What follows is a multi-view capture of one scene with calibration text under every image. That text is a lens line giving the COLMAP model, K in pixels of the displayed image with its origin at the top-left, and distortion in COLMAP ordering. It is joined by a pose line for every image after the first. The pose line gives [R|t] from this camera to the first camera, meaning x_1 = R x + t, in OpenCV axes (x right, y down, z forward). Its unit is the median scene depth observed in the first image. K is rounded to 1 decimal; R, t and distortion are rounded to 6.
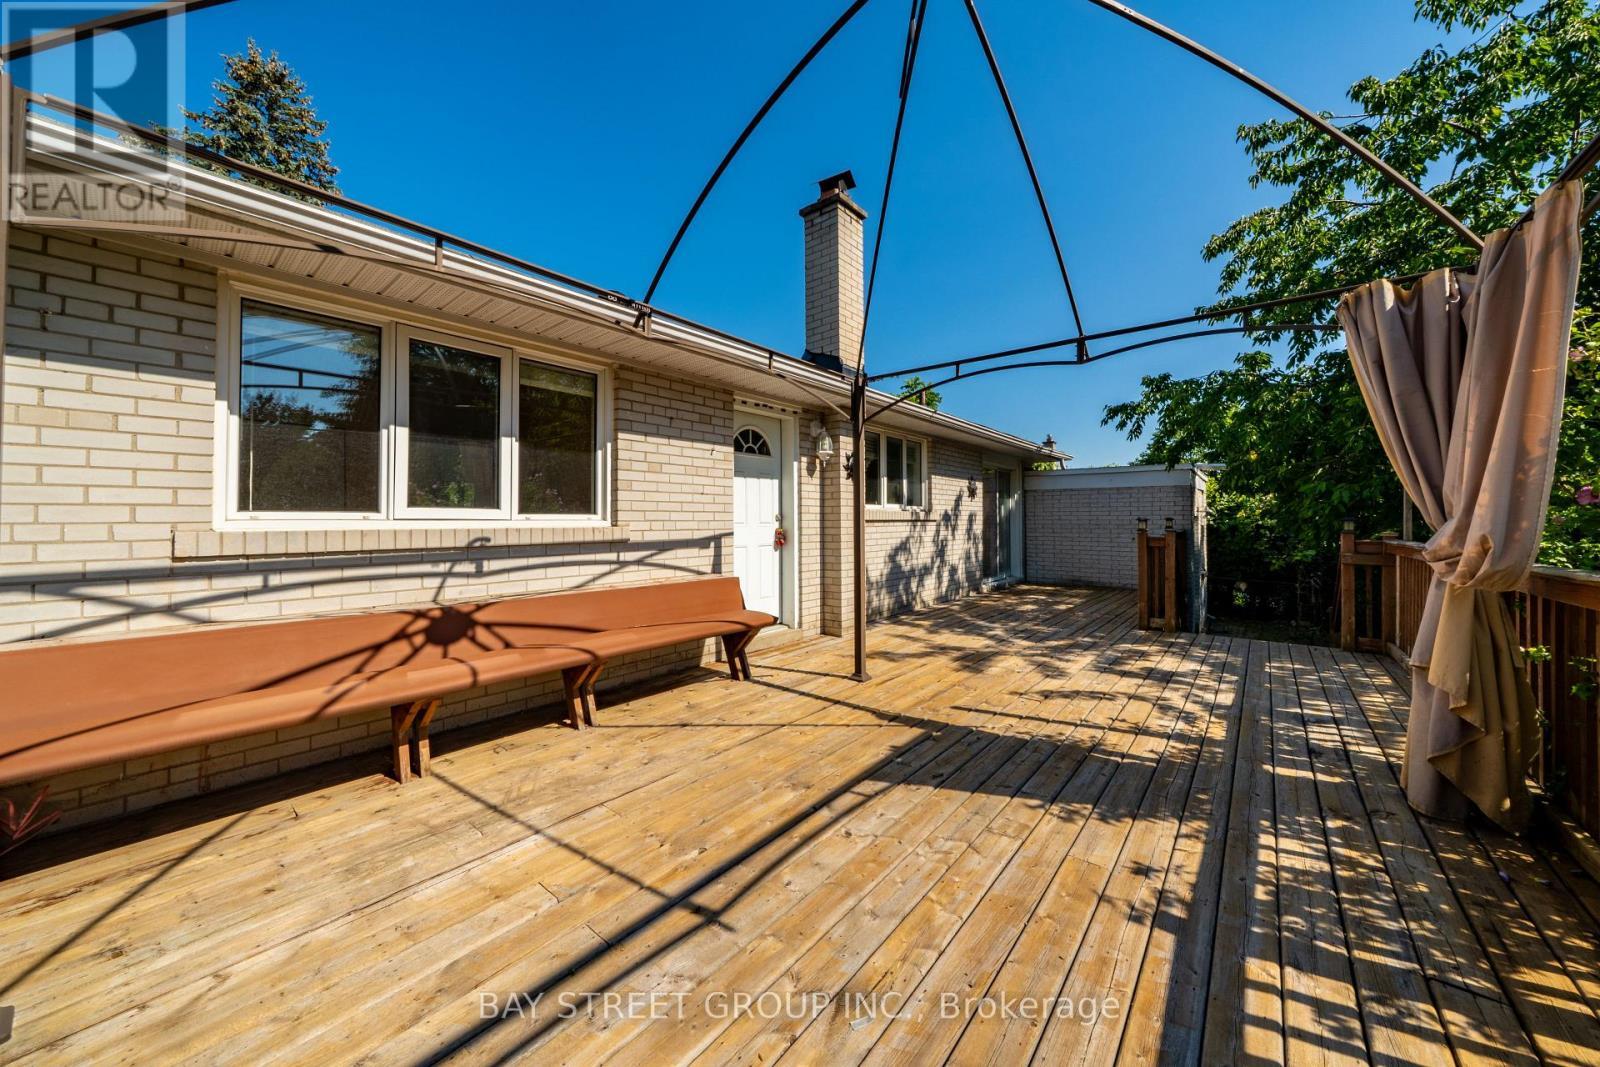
lens RADIAL K [[549.2, 0, 798.8], [0, 549.2, 522.5], [0, 0, 1]] dist [-0.005005, -0.000040]
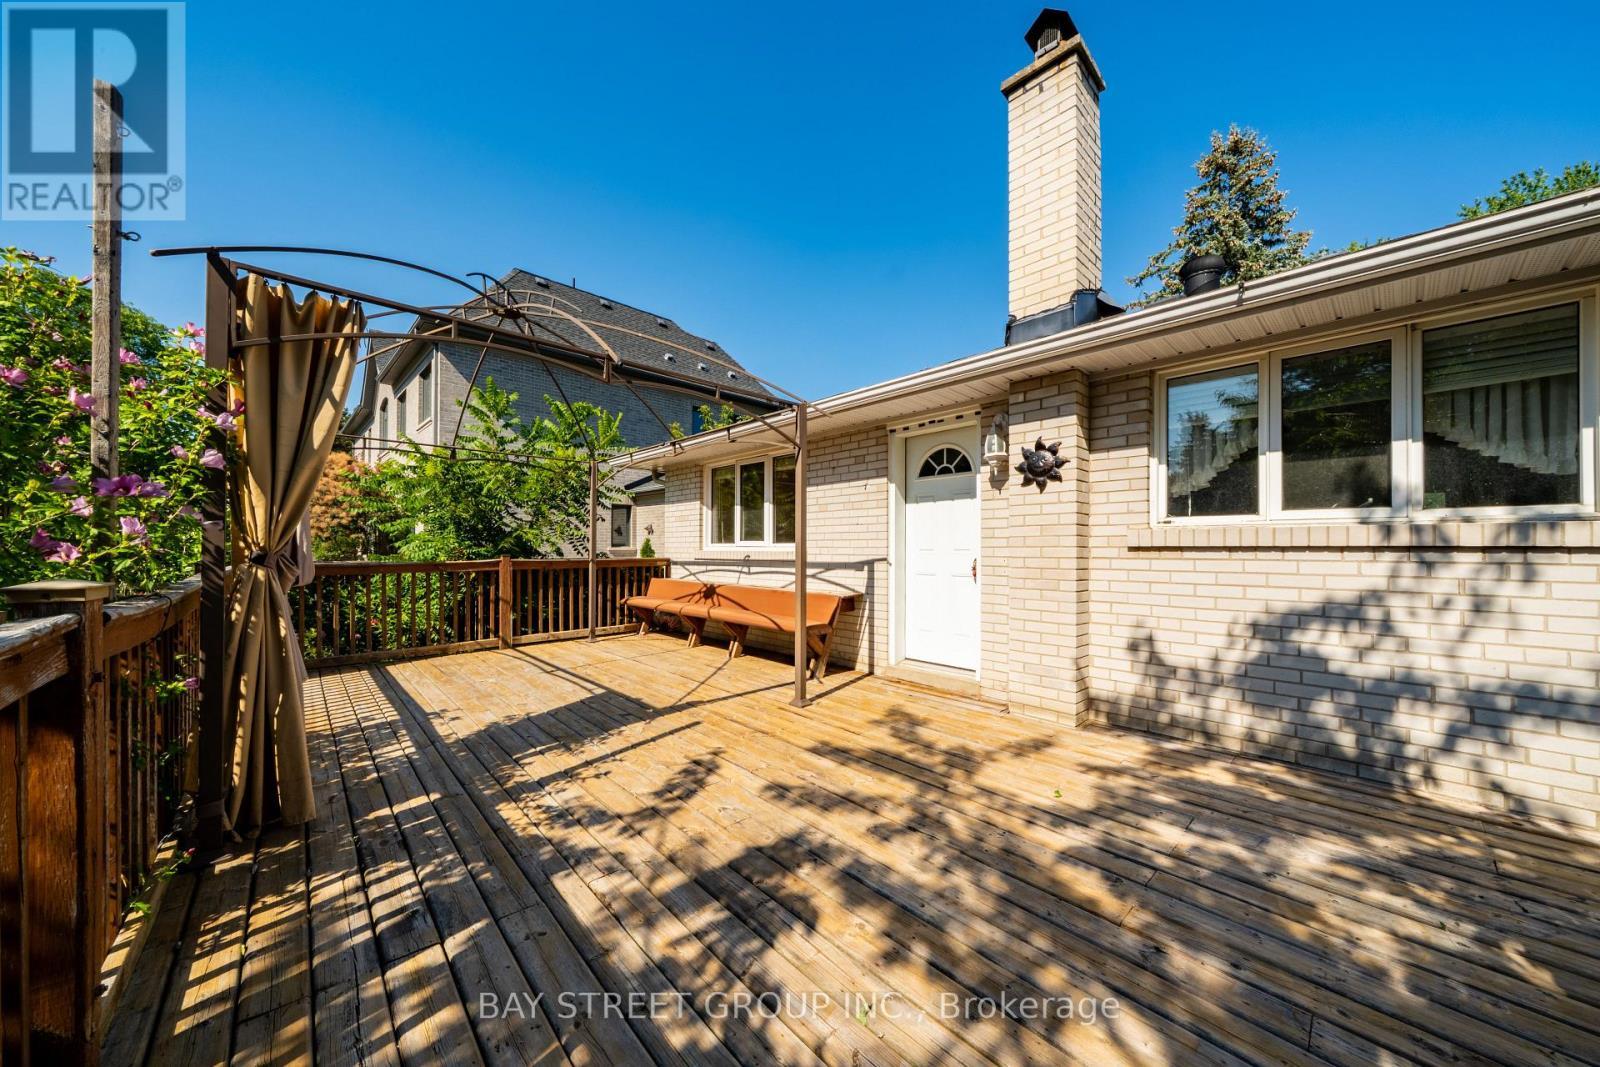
lens RADIAL K [[556.8, 0, 793.9], [0, 556.8, 543.9], [0, 0, 1]] dist [-0.000406, -0.000066]
pose [[-0.132076, -0.007995, -0.991207, 1.424799], [-0.008467, 0.999940, -0.006937, -0.000658], [0.991203, 0.007476, -0.132136, 1.425170]]
